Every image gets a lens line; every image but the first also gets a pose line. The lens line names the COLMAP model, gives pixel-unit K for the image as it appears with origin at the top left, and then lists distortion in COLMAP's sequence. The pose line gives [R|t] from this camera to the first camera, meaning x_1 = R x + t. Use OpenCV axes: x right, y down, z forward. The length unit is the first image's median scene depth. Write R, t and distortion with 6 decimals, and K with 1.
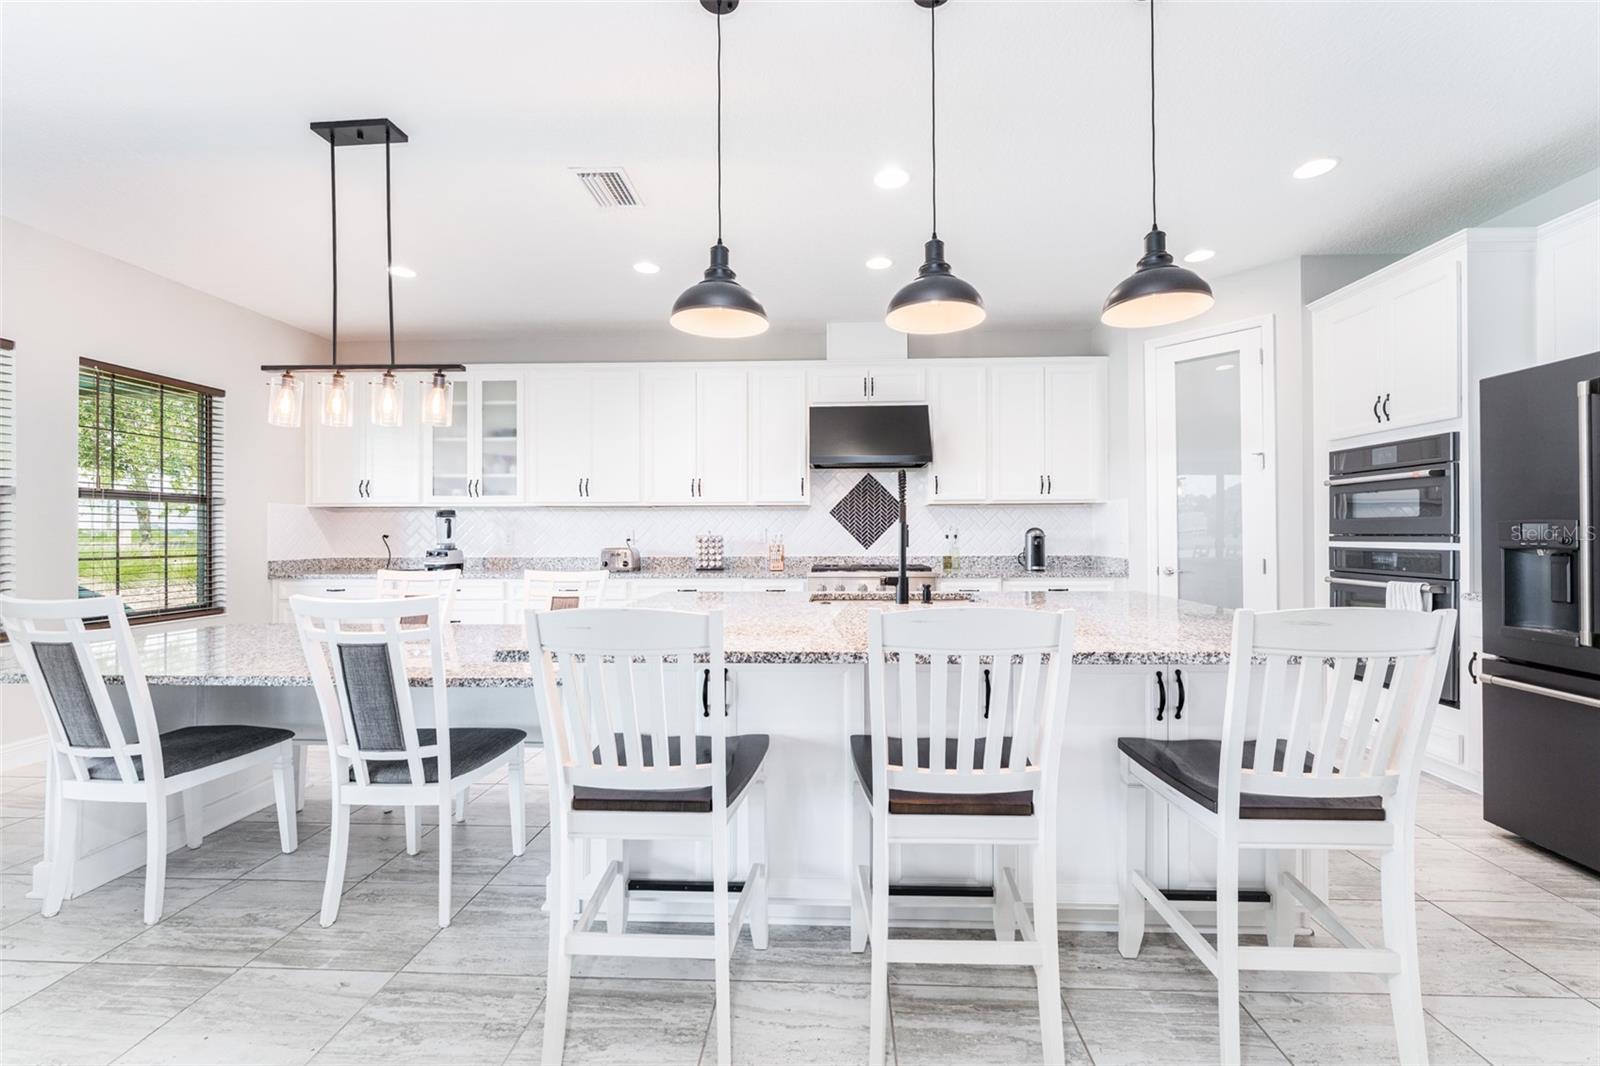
lens RADIAL K [[656.8, 0, 810.7], [0, 656.8, 532.5], [0, 0, 1]] dist [-0.001645, -0.000249]
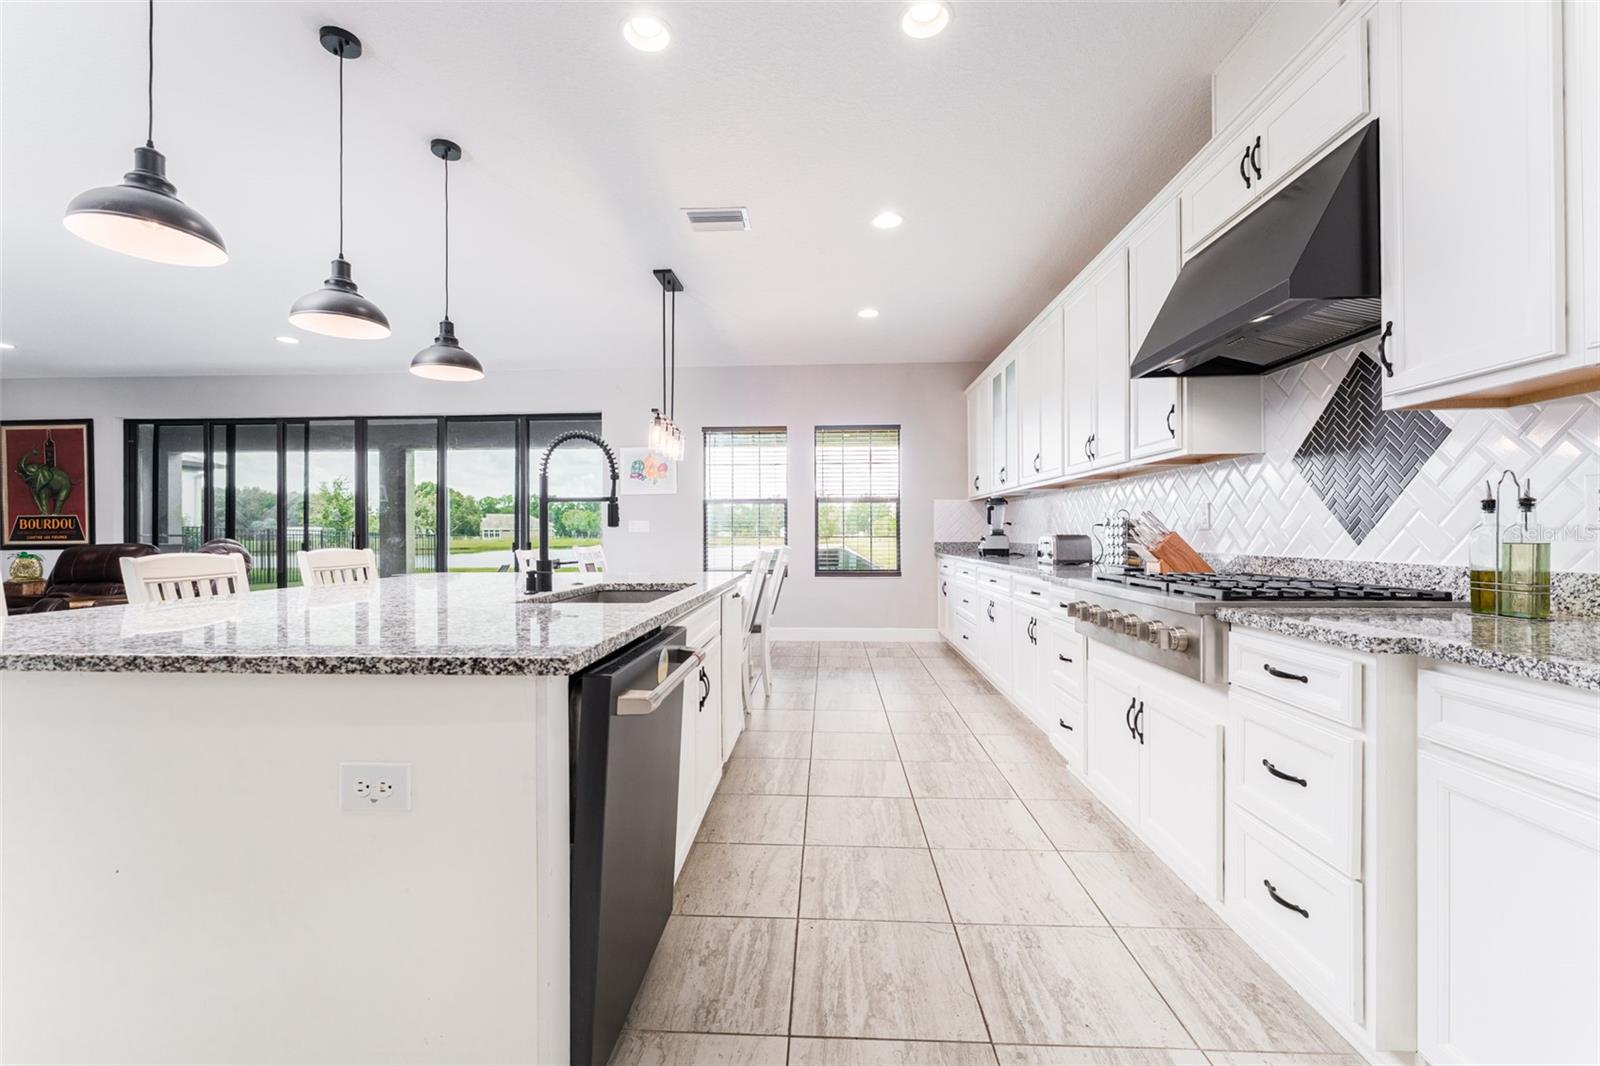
lens RADIAL K [[650.7, 0, 795.0], [0, 650.7, 528.9], [0, 0, 1]] dist [-0.001742, -0.000159]
pose [[-0.004816, -0.001231, -0.999988, 0.517043], [0.007502, 0.999971, -0.001267, 0.015433], [0.999960, -0.007508, -0.004807, 0.705017]]
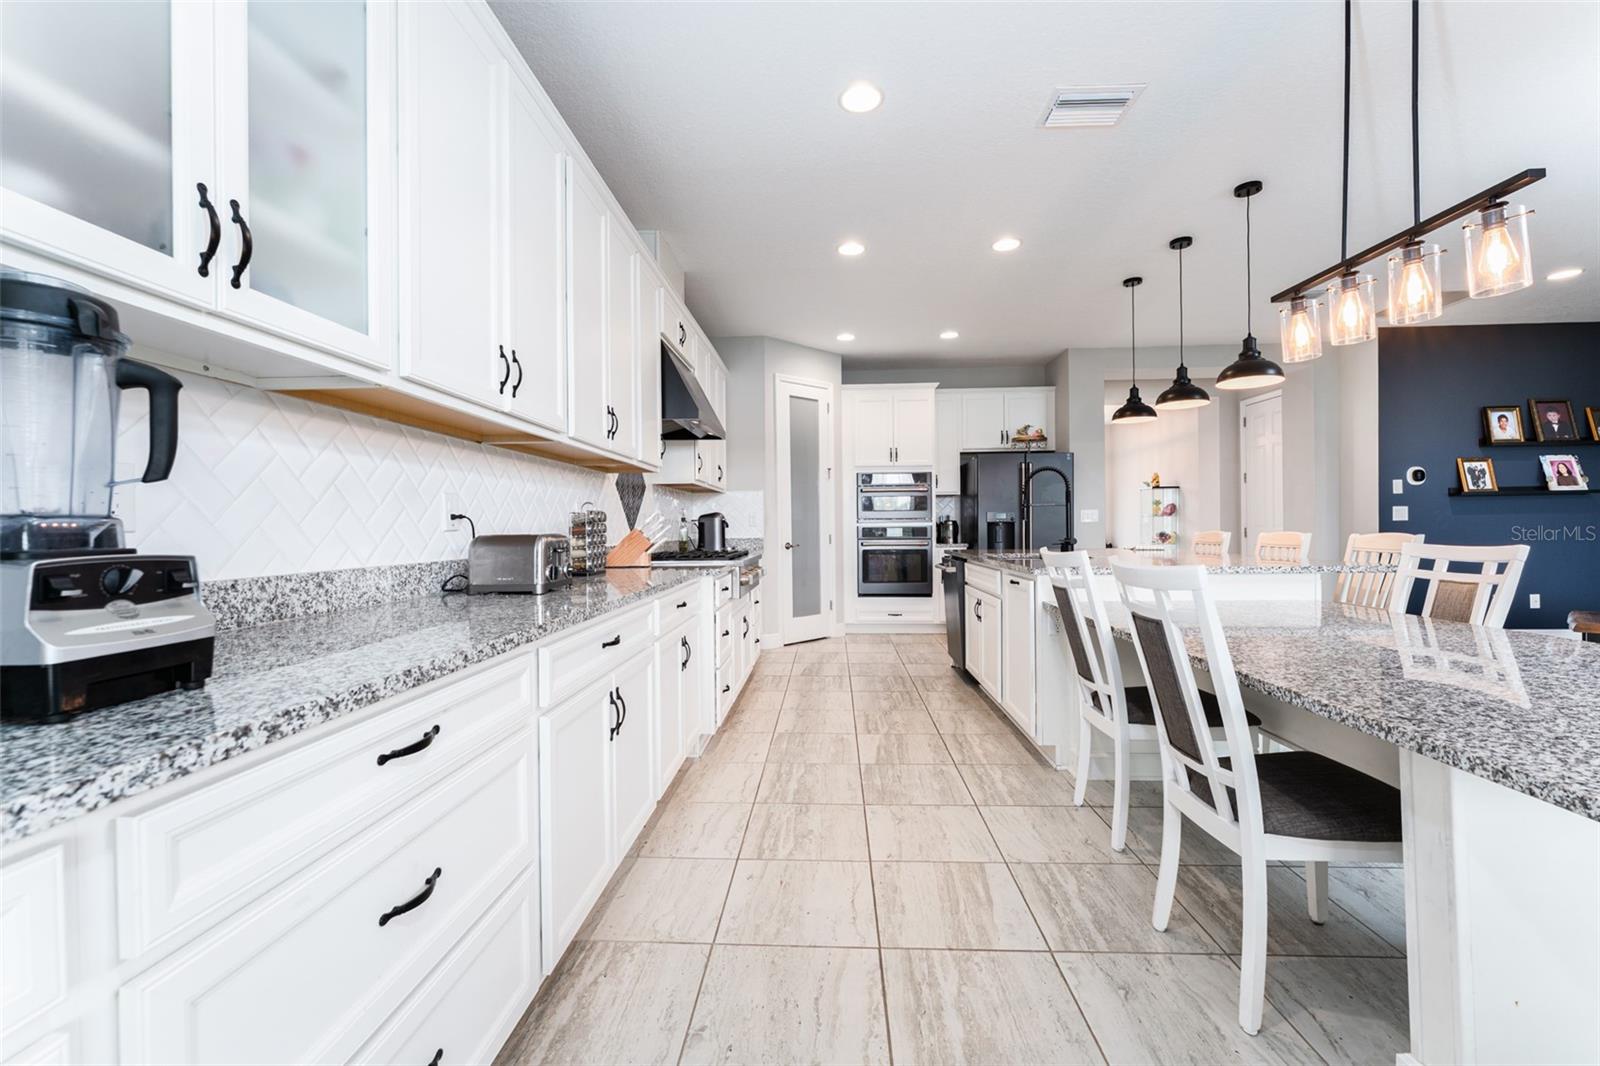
lens RADIAL K [[654.1, 0, 800.0], [0, 654.1, 533.0], [0, 0, 1]] dist [-0.000498, 0.000052]
pose [[0.002934, -0.005283, 0.999982, -0.730556], [0.008367, 0.999951, 0.005259, 0.021953], [-0.999961, 0.008352, 0.002978, 0.856143]]
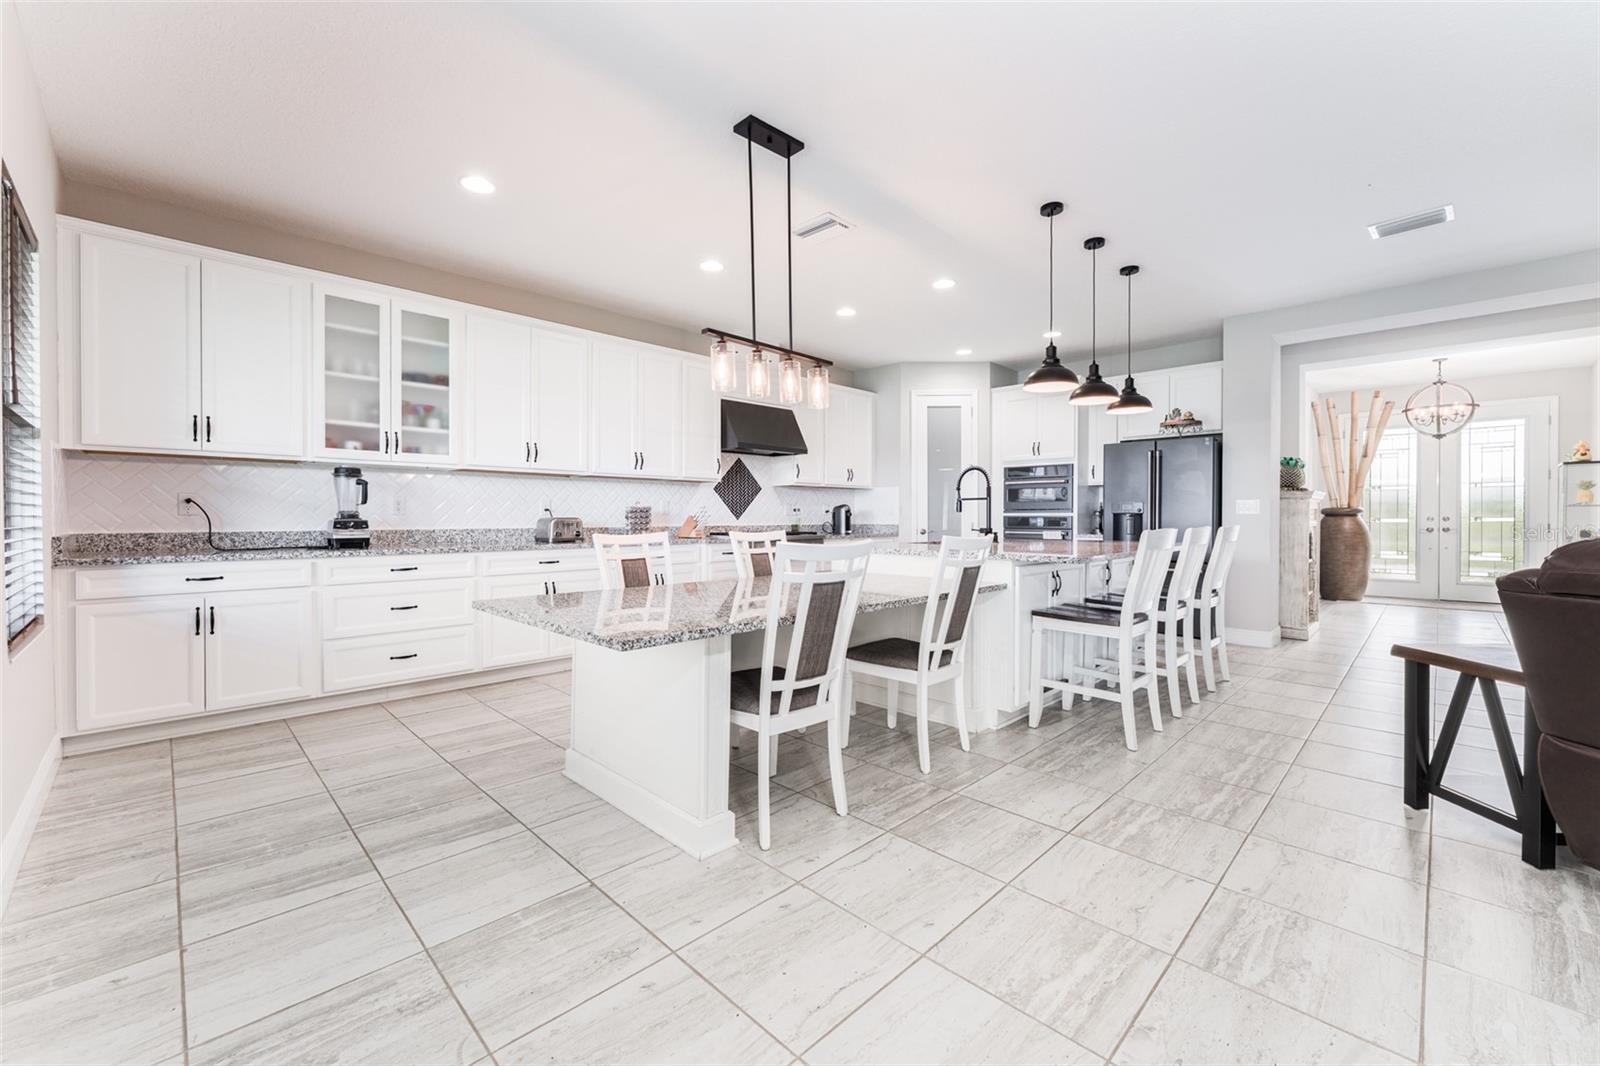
lens RADIAL K [[648.9, 0, 792.2], [0, 648.9, 525.0], [0, 0, 1]] dist [-0.000863, -0.000354]
pose [[0.679632, -0.005411, 0.733533, -0.785065], [-0.004376, 0.999925, 0.011430, 0.022153], [-0.733540, -0.010978, 0.679557, 0.110103]]
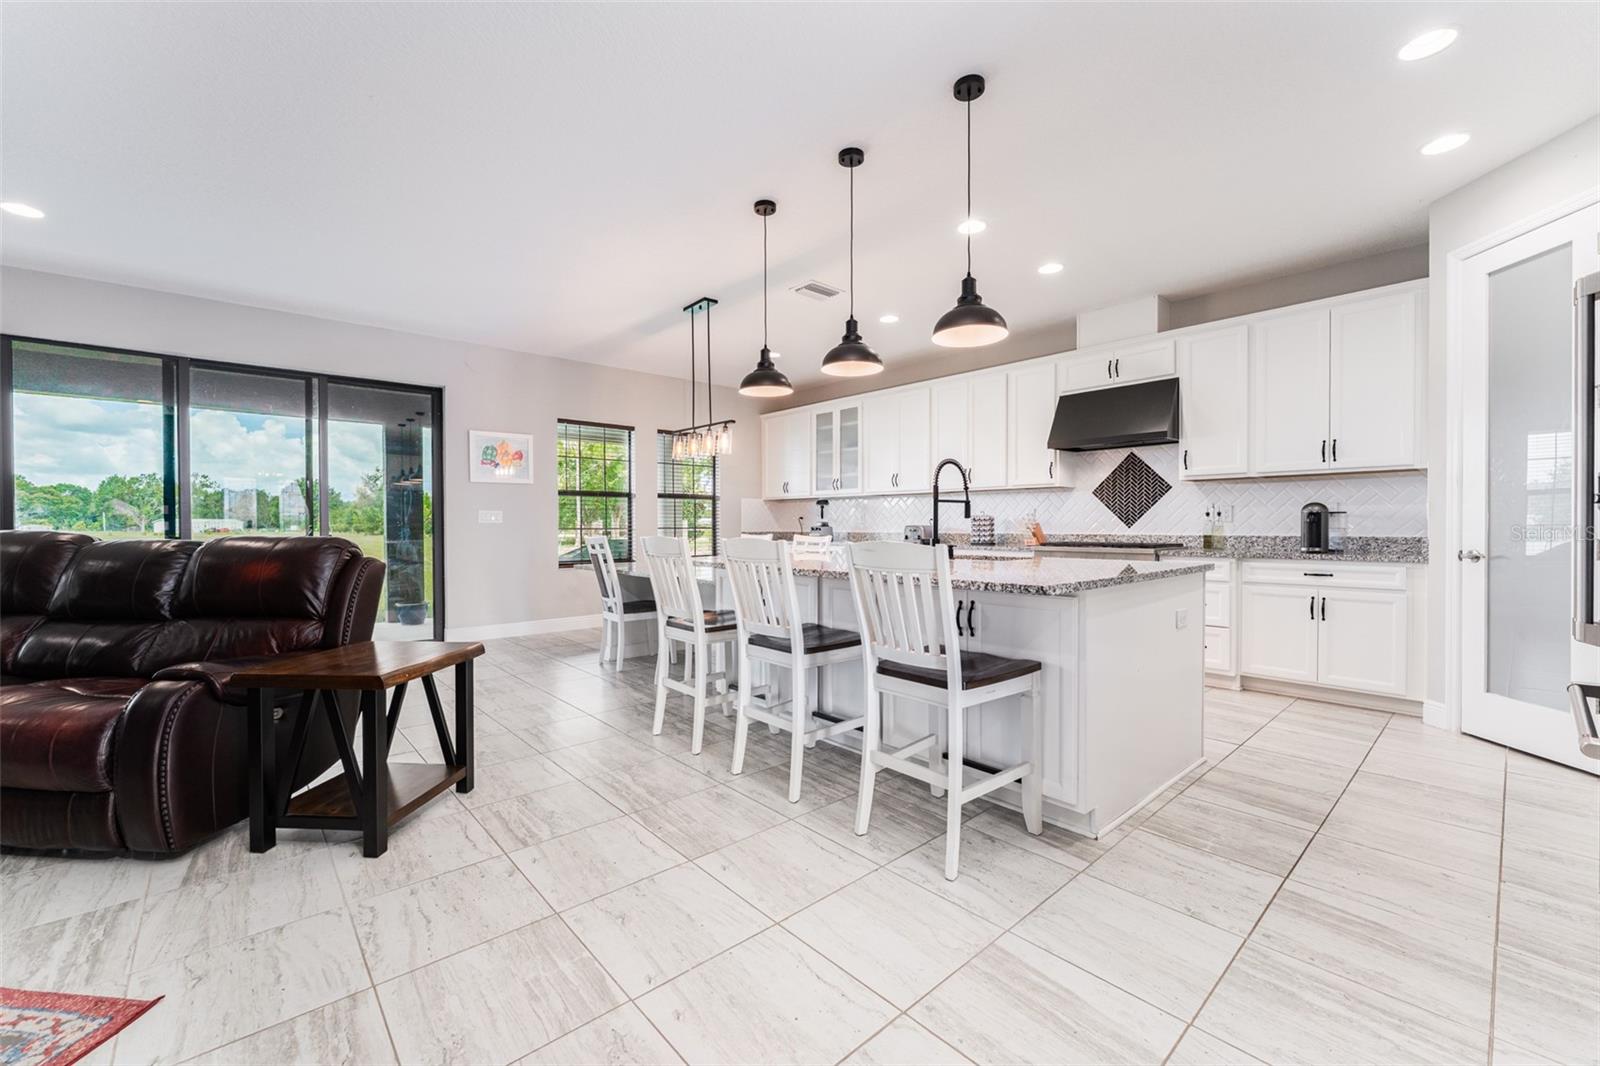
lens RADIAL K [[661.0, 0, 790.9], [0, 661.0, 531.8], [0, 0, 1]] dist [0.013862, -0.000052]
pose [[0.686690, 0.009538, -0.726888, 0.502217], [0.002062, 0.999884, 0.015068, 0.016451], [0.726948, -0.011846, 0.686591, -0.085899]]
